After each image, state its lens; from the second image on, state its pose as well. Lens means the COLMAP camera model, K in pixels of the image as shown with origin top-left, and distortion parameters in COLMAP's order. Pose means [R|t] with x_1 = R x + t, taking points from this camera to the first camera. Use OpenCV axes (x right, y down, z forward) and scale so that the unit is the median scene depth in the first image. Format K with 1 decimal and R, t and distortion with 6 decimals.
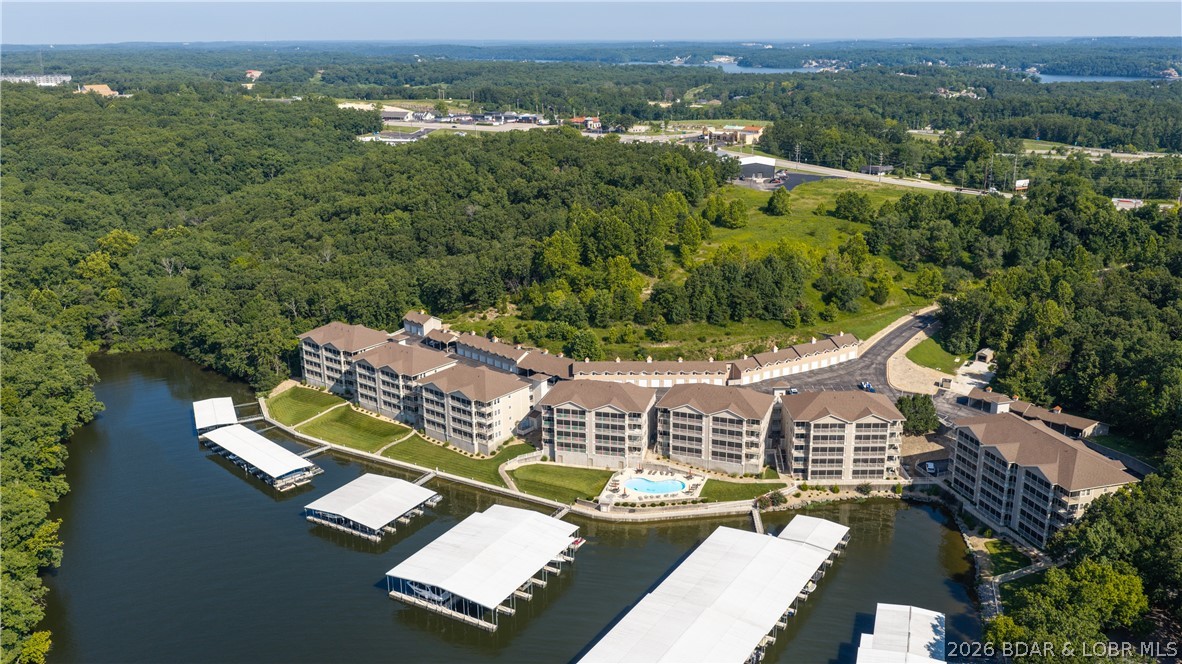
lens RADIAL K [[976.1, 0, 591.0], [0, 976.1, 332.0], [0, 0, 1]] dist [0.039882, -0.085418]
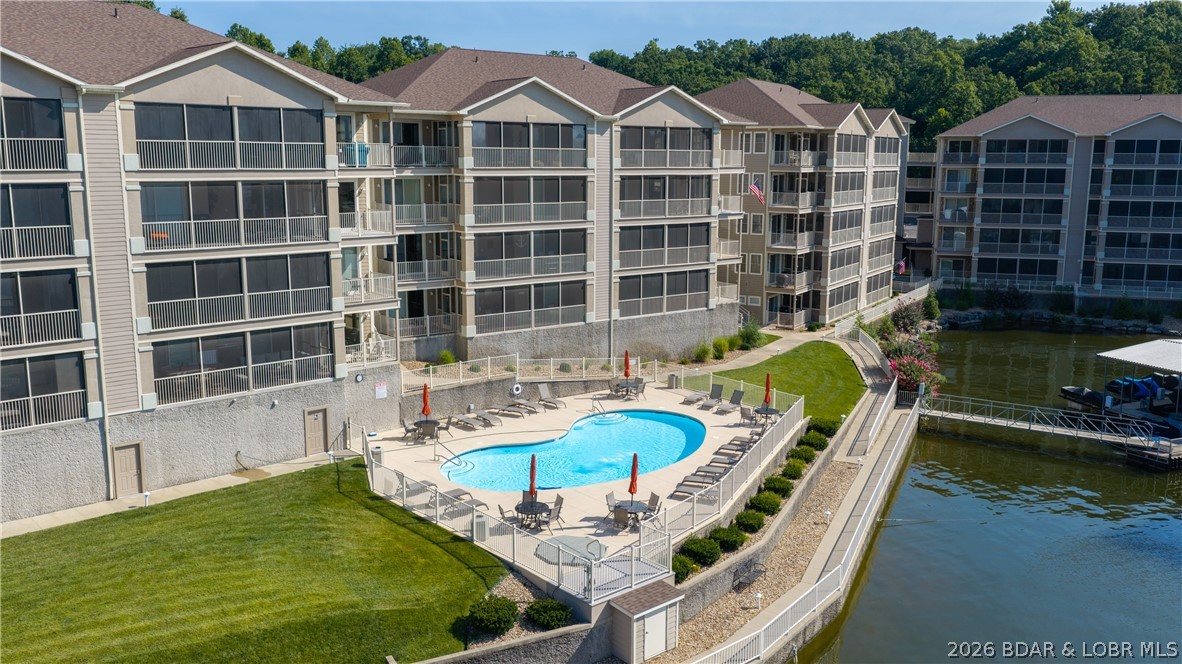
lens RADIAL K [[976.1, 0, 591.0], [0, 976.1, 332.0], [0, 0, 1]] dist [0.039882, -0.085418]
pose [[0.538051, -0.135753, 0.831909, -0.087401], [0.229101, 0.973344, 0.010658, 0.129800], [-0.811181, 0.184857, 0.554810, 0.867343]]
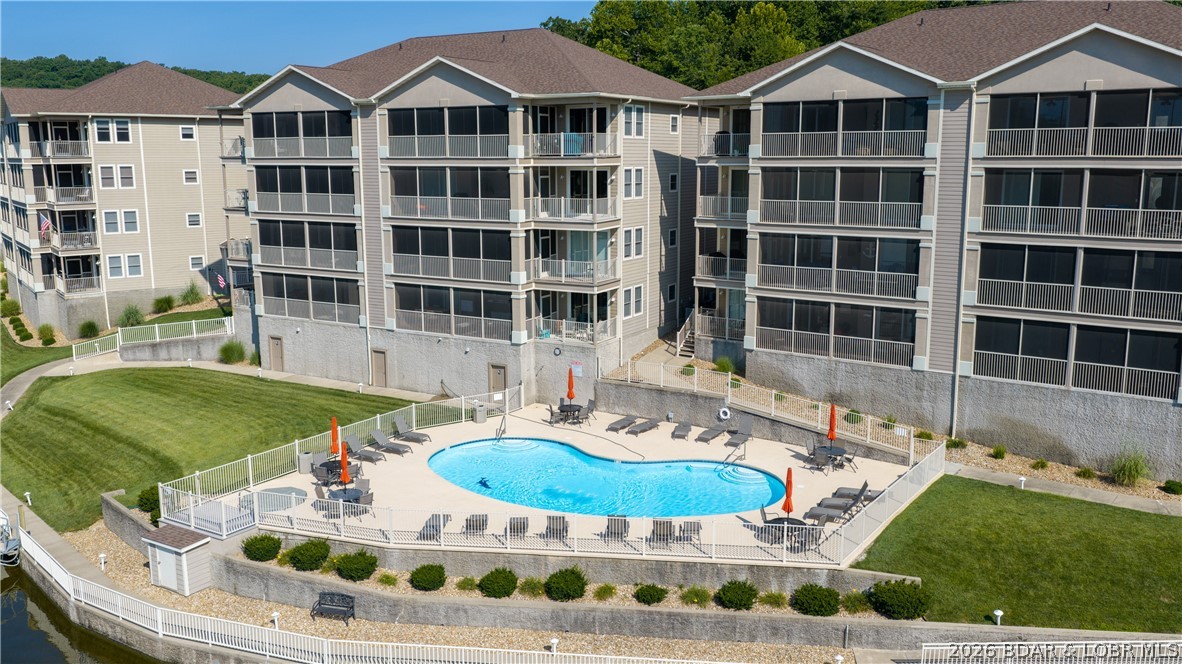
lens RADIAL K [[976.1, 0, 591.0], [0, 976.1, 332.0], [0, 0, 1]] dist [0.039882, -0.085418]
pose [[0.963628, 0.054007, -0.261733, 0.103110], [-0.081504, 0.992100, -0.095364, 0.144949], [0.254515, 0.113228, 0.960417, 0.815977]]
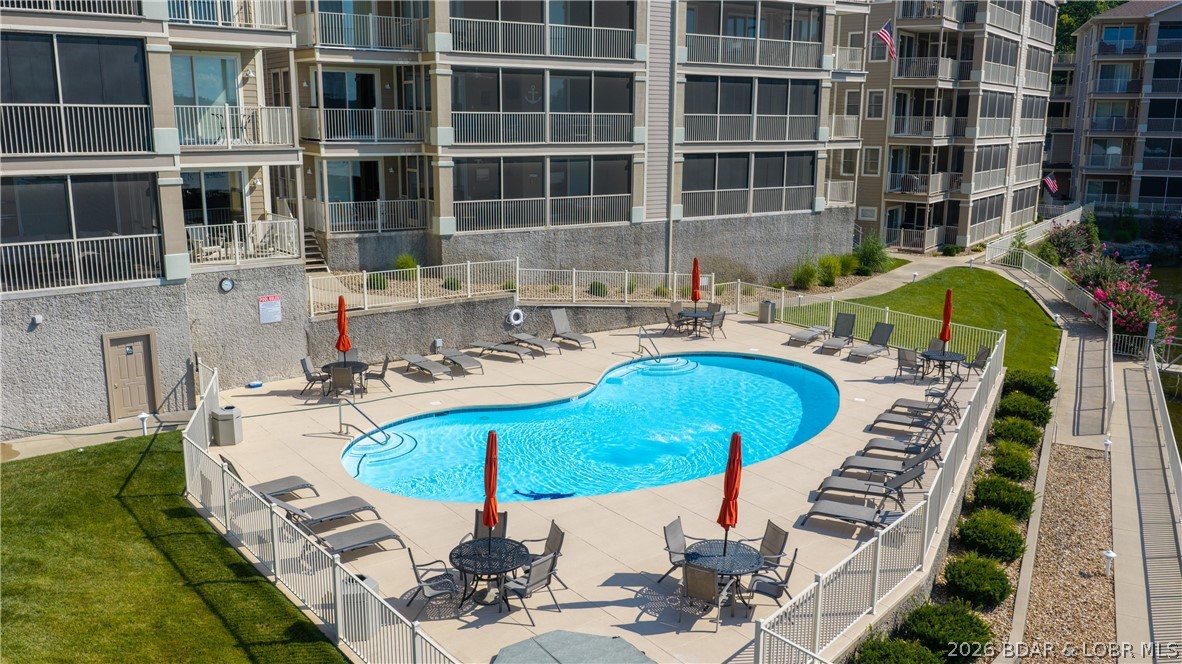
lens RADIAL K [[976.1, 0, 591.0], [0, 976.1, 332.0], [0, 0, 1]] dist [0.039882, -0.085418]
pose [[0.582410, -0.159649, 0.797064, -0.019030], [0.218703, 0.975145, 0.035513, 0.140080], [-0.782923, 0.153637, 0.602850, 0.914767]]
